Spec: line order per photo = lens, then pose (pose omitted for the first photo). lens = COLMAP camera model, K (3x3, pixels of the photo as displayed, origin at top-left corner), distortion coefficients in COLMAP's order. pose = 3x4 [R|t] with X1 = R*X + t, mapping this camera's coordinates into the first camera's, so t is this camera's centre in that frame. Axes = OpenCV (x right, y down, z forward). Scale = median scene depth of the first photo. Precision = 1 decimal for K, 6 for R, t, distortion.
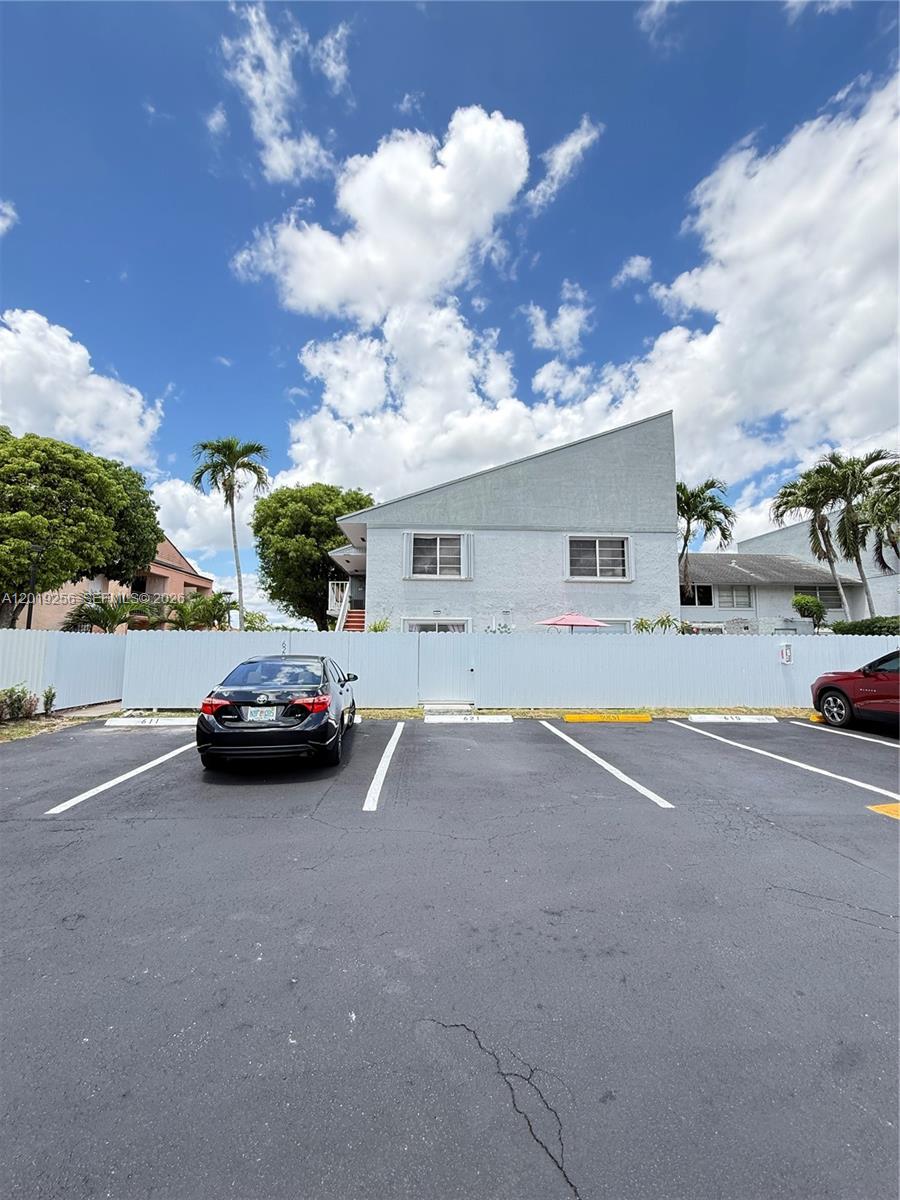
lens RADIAL K [[485.4, 0, 450.0], [0, 485.4, 600.0], [0, 0, 1]] dist [0.010548, -0.000108]
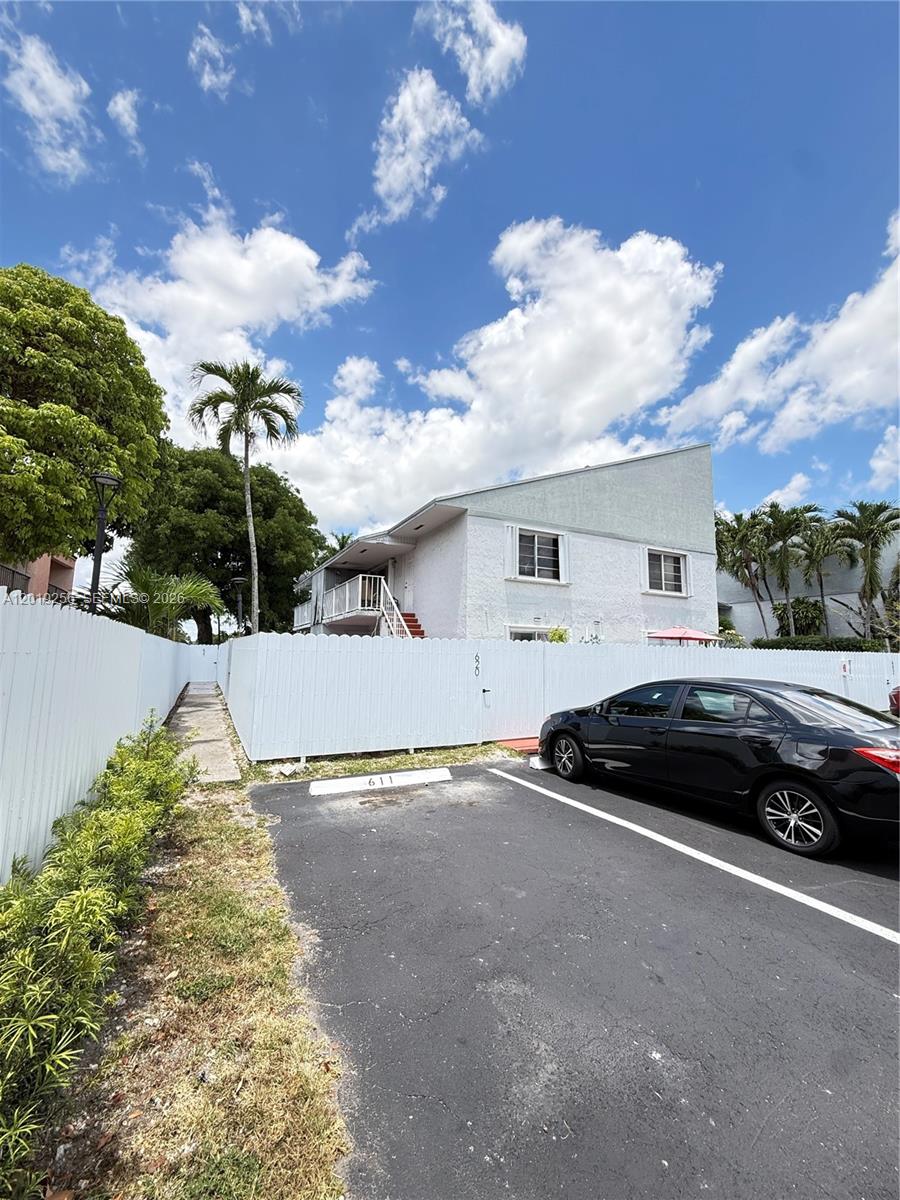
lens RADIAL K [[483.6, 0, 449.1], [0, 483.6, 597.9], [0, 0, 1]] dist [0.010955, 0.000504]
pose [[0.911144, 0.055119, 0.408385, -0.780845], [-0.049820, 0.998479, -0.023610, 0.021397], [-0.409065, 0.001167, 0.912504, 0.380613]]
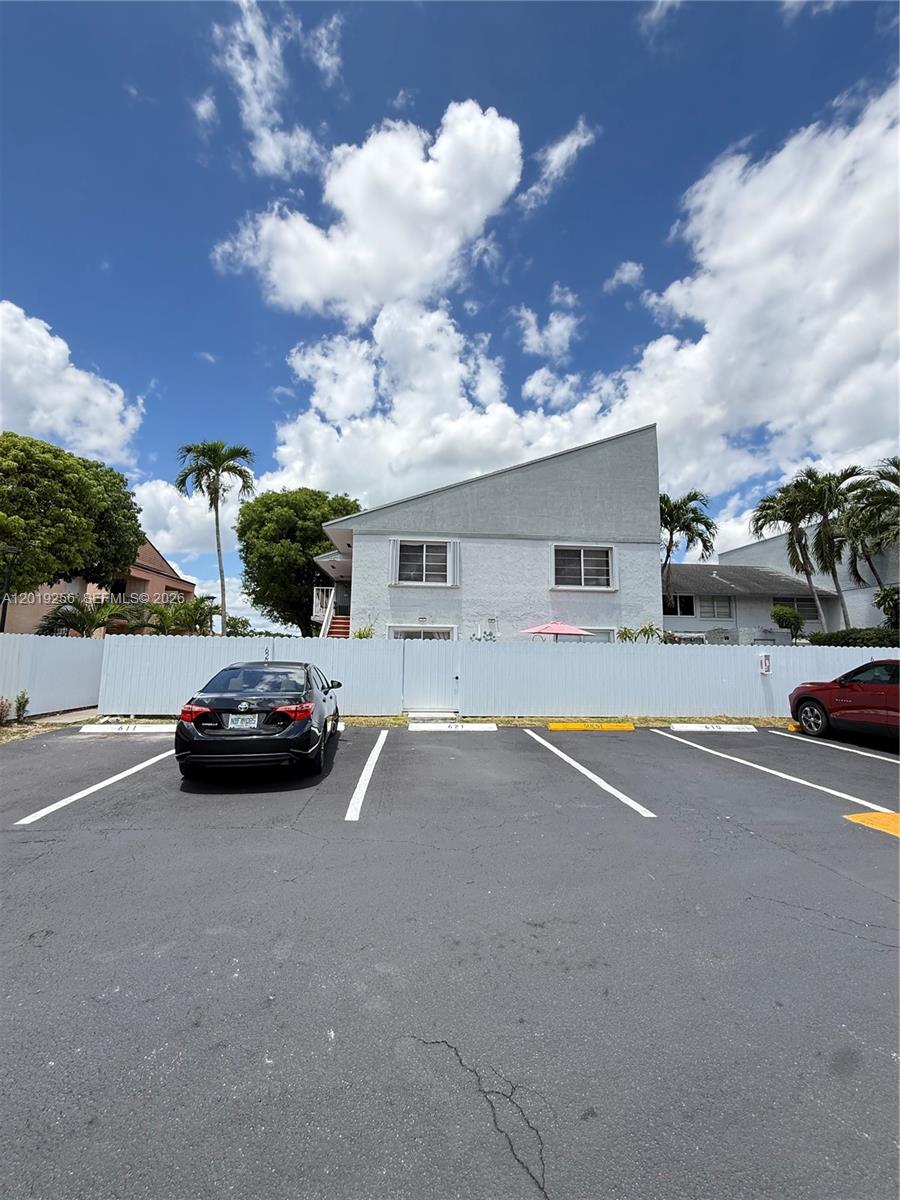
lens RADIAL K [[483.6, 0, 449.1], [0, 483.6, 597.9], [0, 0, 1]] dist [0.010955, 0.000504]
pose [[0.999531, 0.011691, 0.028291, -0.001275], [-0.011114, 0.999729, -0.020442, 0.001251], [-0.028523, 0.020118, 0.999391, 0.005988]]
